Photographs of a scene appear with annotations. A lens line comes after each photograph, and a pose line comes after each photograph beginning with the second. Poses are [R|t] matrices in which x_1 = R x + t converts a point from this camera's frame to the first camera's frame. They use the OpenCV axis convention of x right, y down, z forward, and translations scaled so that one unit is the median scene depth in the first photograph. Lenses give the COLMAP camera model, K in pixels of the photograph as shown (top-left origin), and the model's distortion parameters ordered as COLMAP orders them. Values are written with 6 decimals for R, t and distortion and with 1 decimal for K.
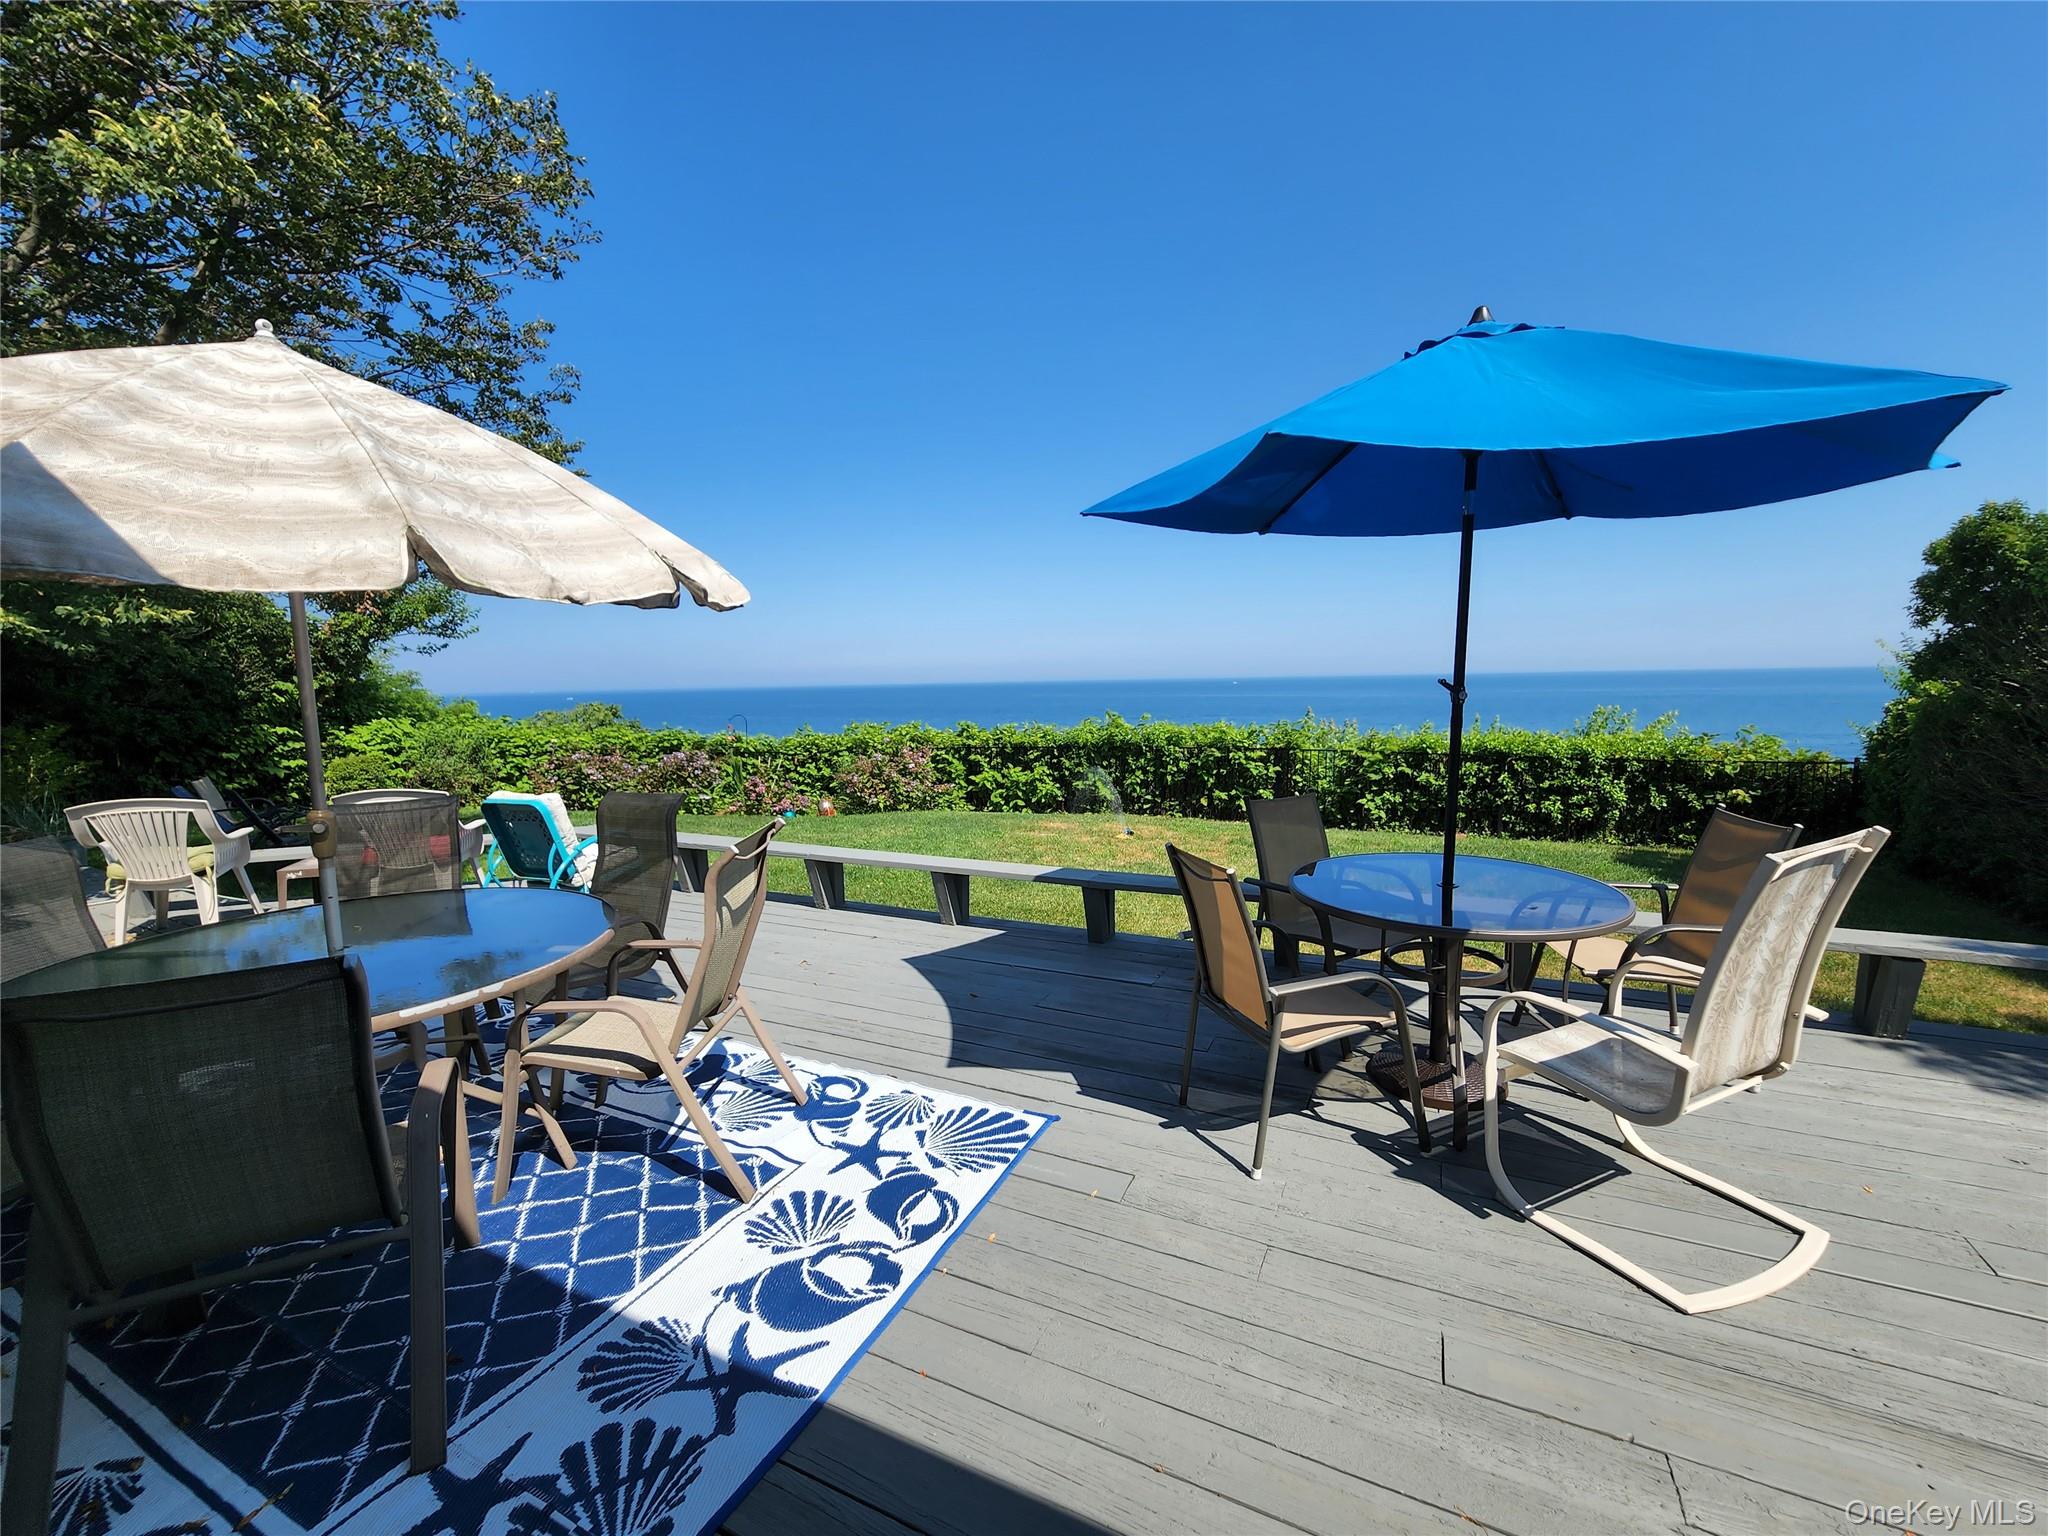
lens RADIAL K [[850.8, 0, 1023.8], [0, 850.8, 774.1], [0, 0, 1]] dist [-0.006182, 0.002786]
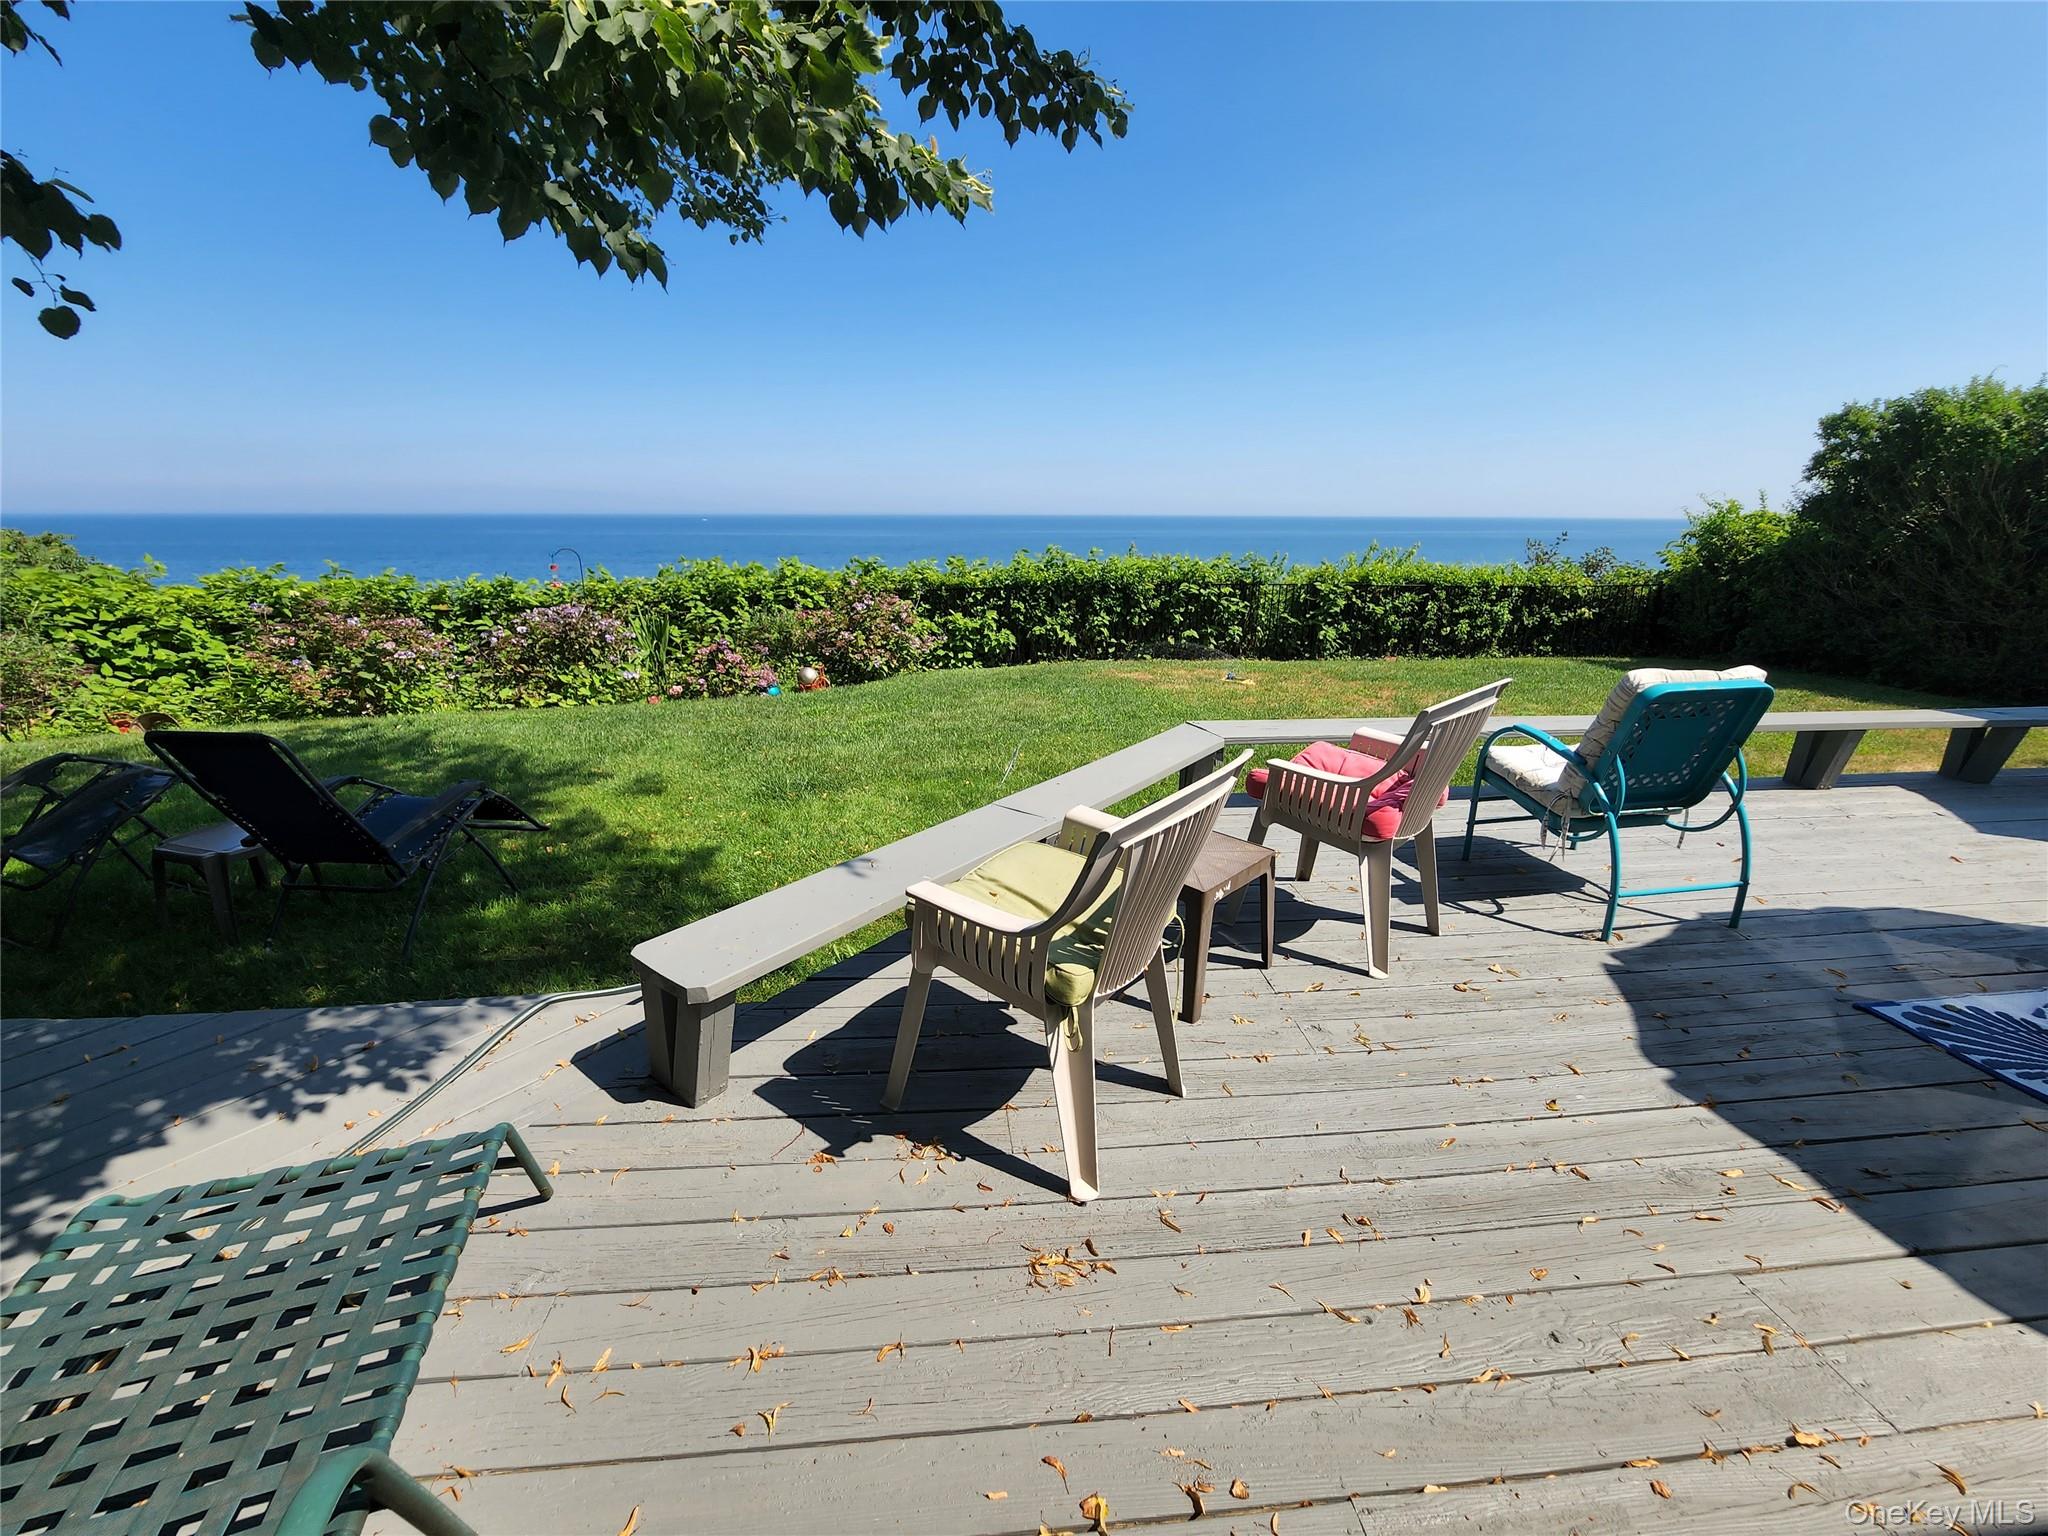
lens RADIAL K [[850.8, 0, 1016.2], [0, 850.8, 768.5], [0, 0, 1]] dist [-0.006182, 0.002786]
pose [[0.842341, -0.132737, 0.522343, -0.592750], [0.038559, 0.981555, 0.187249, -0.017693], [-0.537564, -0.137586, 0.831923, 0.358511]]
